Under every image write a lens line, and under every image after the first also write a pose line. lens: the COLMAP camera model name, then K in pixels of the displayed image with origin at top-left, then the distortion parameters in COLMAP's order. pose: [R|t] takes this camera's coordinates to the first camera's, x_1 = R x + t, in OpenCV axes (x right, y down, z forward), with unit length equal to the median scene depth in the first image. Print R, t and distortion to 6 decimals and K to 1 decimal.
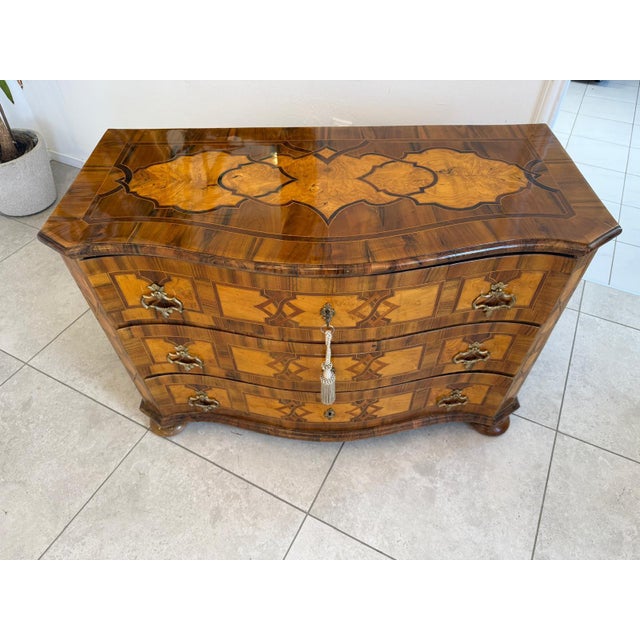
lens RADIAL K [[452.4, 0, 318.9], [0, 452.4, 321.9], [0, 0, 1]] dist [0.052614, -0.074509]
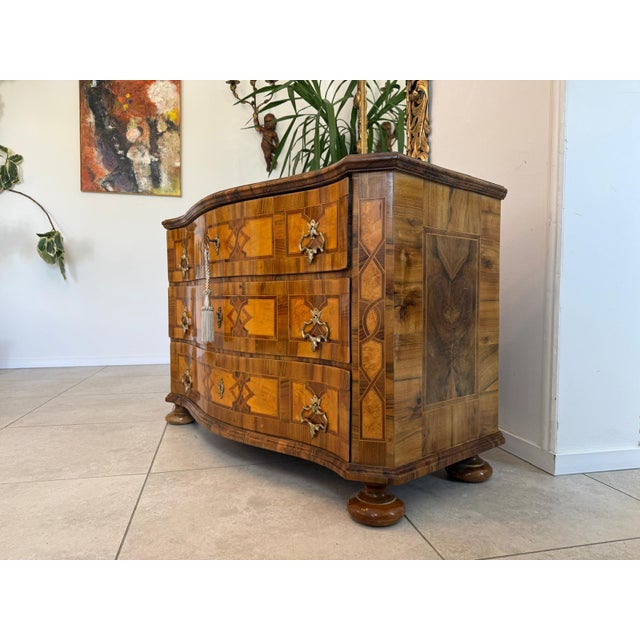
lens RADIAL K [[452.1, 0, 320.0], [0, 452.1, 320.0], [0, 0, 1]] dist [0.059280, -0.083118]
pose [[0.650251, 0.049239, -0.758122, 1.013291], [-0.574708, 0.684530, -0.448475, 0.458469], [0.496875, 0.727320, 0.473414, 0.524502]]
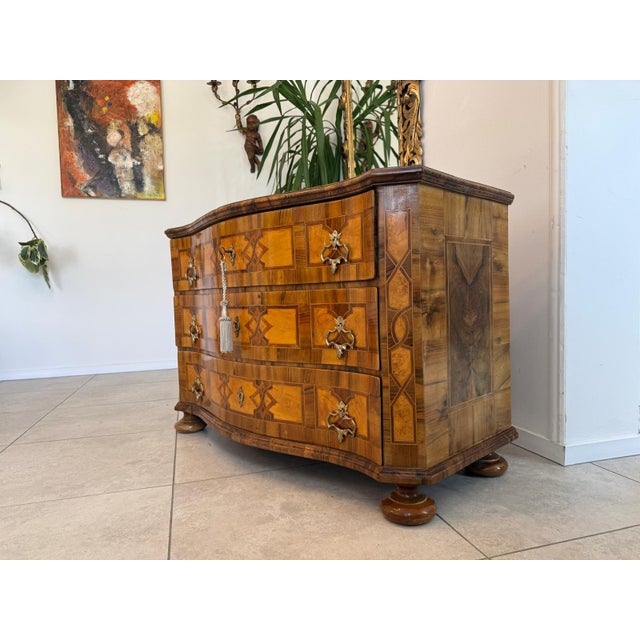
lens RADIAL K [[451.2, 0, 317.2], [0, 451.2, 320.9], [0, 0, 1]] dist [0.062098, -0.083291]
pose [[0.690361, 0.034246, -0.722654, 0.958802], [-0.526156, 0.709346, -0.469029, 0.507040], [0.496549, 0.704028, 0.507724, 0.443562]]
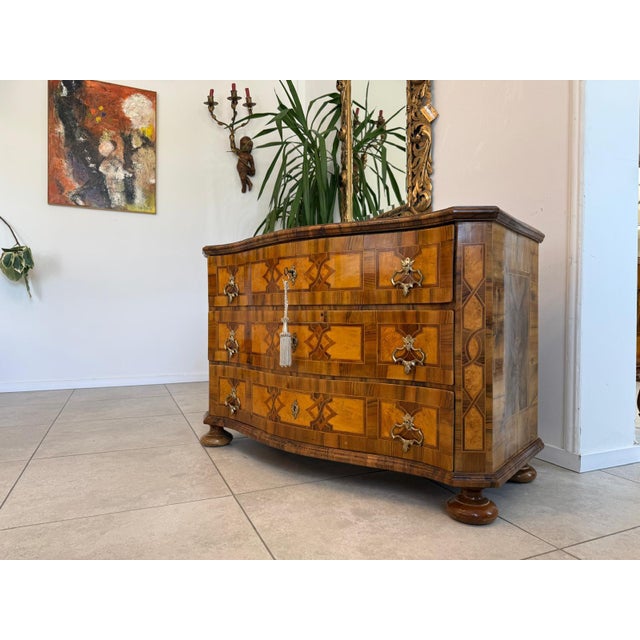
lens RADIAL K [[448.2, 0, 318.4], [0, 448.2, 324.9], [0, 0, 1]] dist [0.066344, -0.085341]
pose [[0.778339, 0.032744, -0.626990, 0.796722], [-0.479220, 0.676174, -0.559587, 0.689792], [0.405631, 0.736014, 0.541984, 0.281511]]
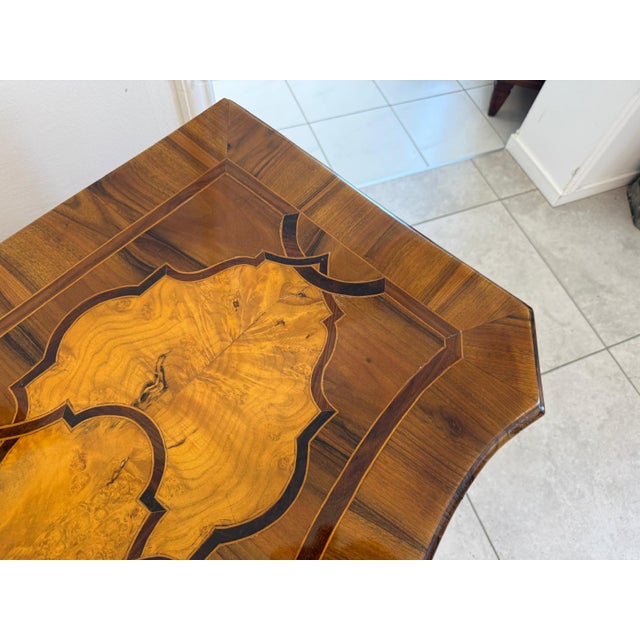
lens RADIAL K [[451.2, 0, 317.2], [0, 451.2, 320.9], [0, 0, 1]] dist [0.062098, -0.083291]
pose [[0.654896, -0.646559, 0.391246, 0.220041], [0.516959, 0.760912, 0.392132, -0.393998], [-0.551240, -0.054548, 0.832562, 0.527147]]
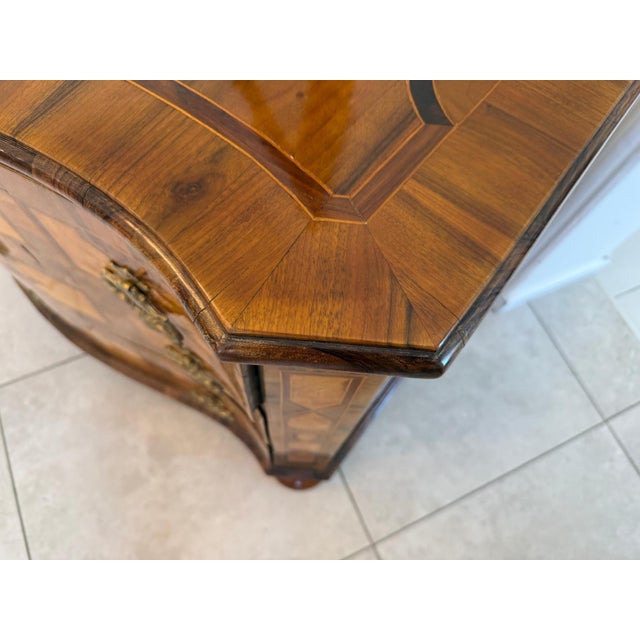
lens RADIAL K [[473.7, 0, 320.7], [0, 473.7, 323.7], [0, 0, 1]] dist [0.007476, -0.059771]
pose [[0.783634, 0.598337, -0.167064, 0.483176], [-0.517308, 0.777414, 0.357799, -0.211227], [0.343962, -0.193960, 0.918733, 0.559981]]
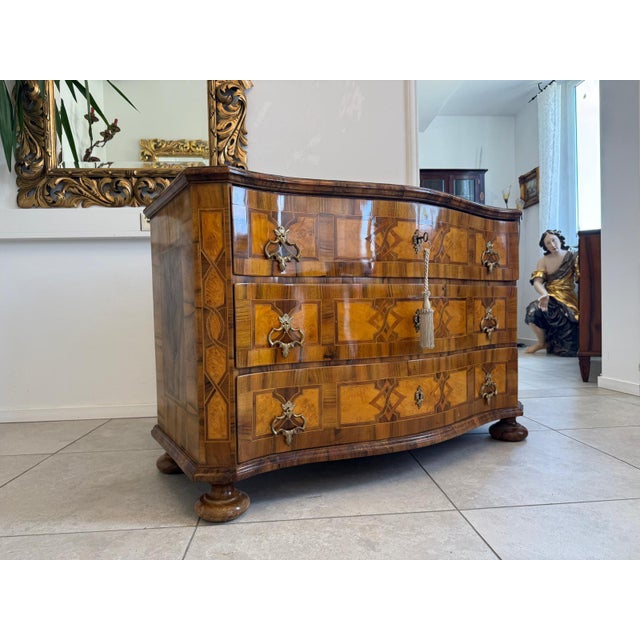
lens RADIAL K [[463.3, 0, 320.0], [0, 463.3, 320.0], [0, 0, 1]] dist [0.001431, -0.001618]
pose [[0.850657, -0.016429, 0.525464, -0.713497], [0.397173, 0.674932, -0.621868, 0.658831], [-0.344436, 0.737697, 0.580661, 0.390468]]
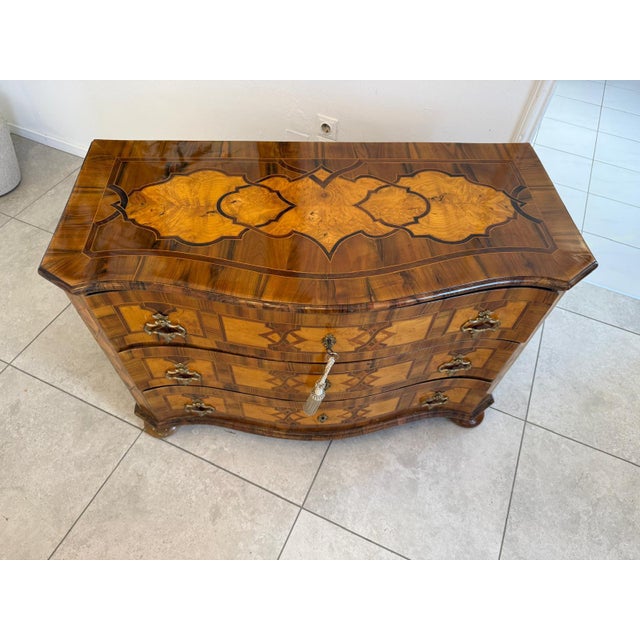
lens RADIAL K [[452.1, 0, 320.0], [0, 452.1, 320.0], [0, 0, 1]] dist [0.059280, -0.083118]
pose [[0.996905, -0.012134, 0.077669, -0.064986], [0.004714, 0.995464, 0.095022, -0.133312], [-0.078469, -0.094361, 0.992441, -0.033924]]
